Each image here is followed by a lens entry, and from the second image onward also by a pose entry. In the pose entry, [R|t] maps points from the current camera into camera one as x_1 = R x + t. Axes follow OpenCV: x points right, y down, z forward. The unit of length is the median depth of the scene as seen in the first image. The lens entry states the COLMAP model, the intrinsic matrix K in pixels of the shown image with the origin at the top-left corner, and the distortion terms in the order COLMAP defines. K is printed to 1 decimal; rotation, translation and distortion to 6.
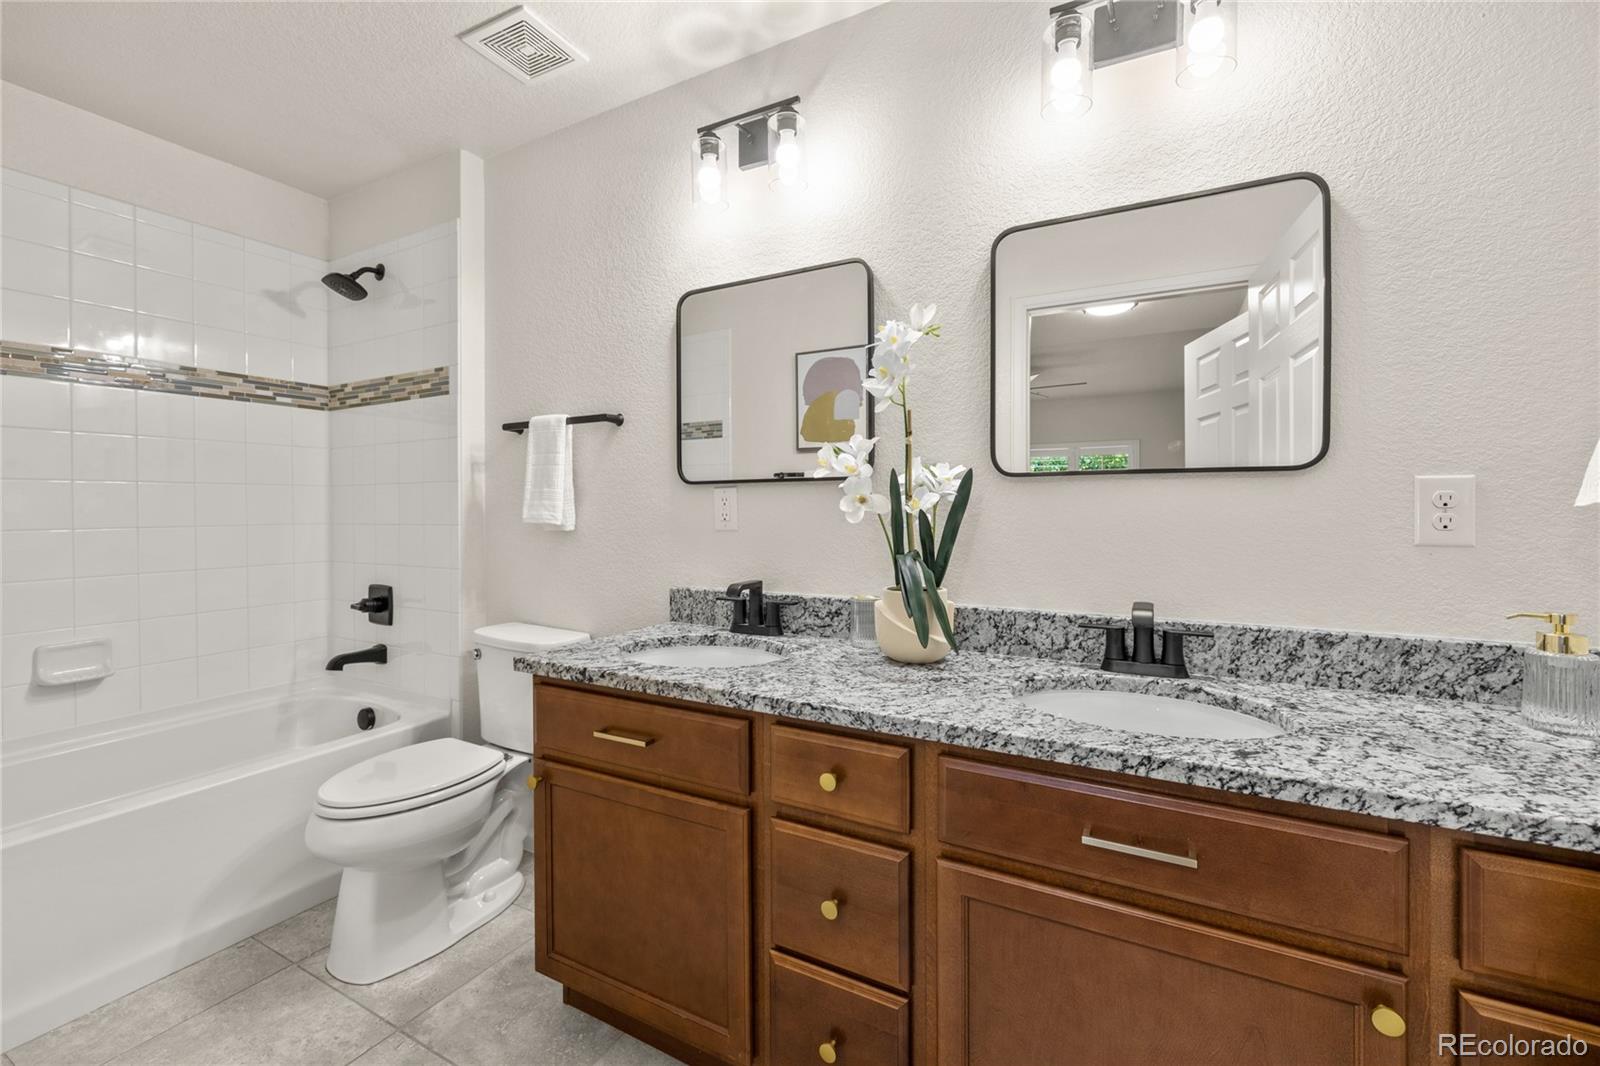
lens RADIAL K [[659.3, 0, 806.6], [0, 659.3, 522.8], [0, 0, 1]] dist [-0.005152, 0.001198]
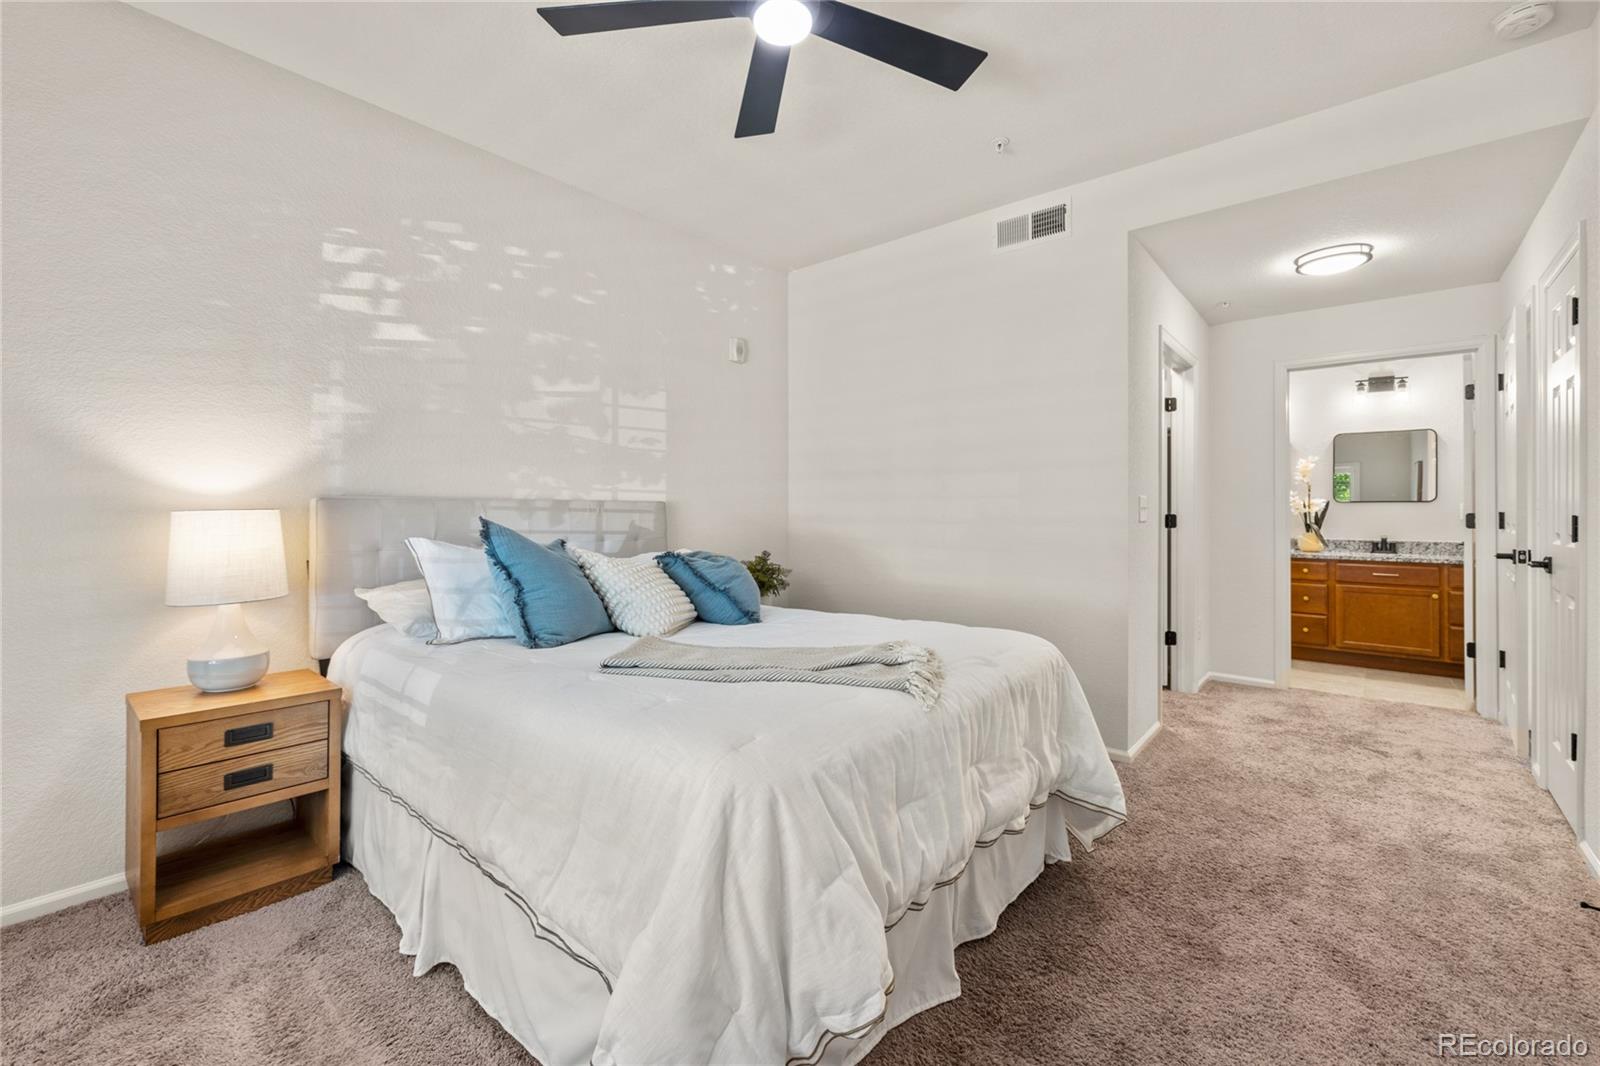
lens RADIAL K [[659.3, 0, 807.3], [0, 659.3, 516.7], [0, 0, 1]] dist [-0.005152, 0.001198]
pose [[0.977436, 0.006214, -0.211141, -0.517385], [-0.009013, 0.999884, -0.012297, 0.022905], [0.211040, 0.013922, 0.977378, -0.909664]]
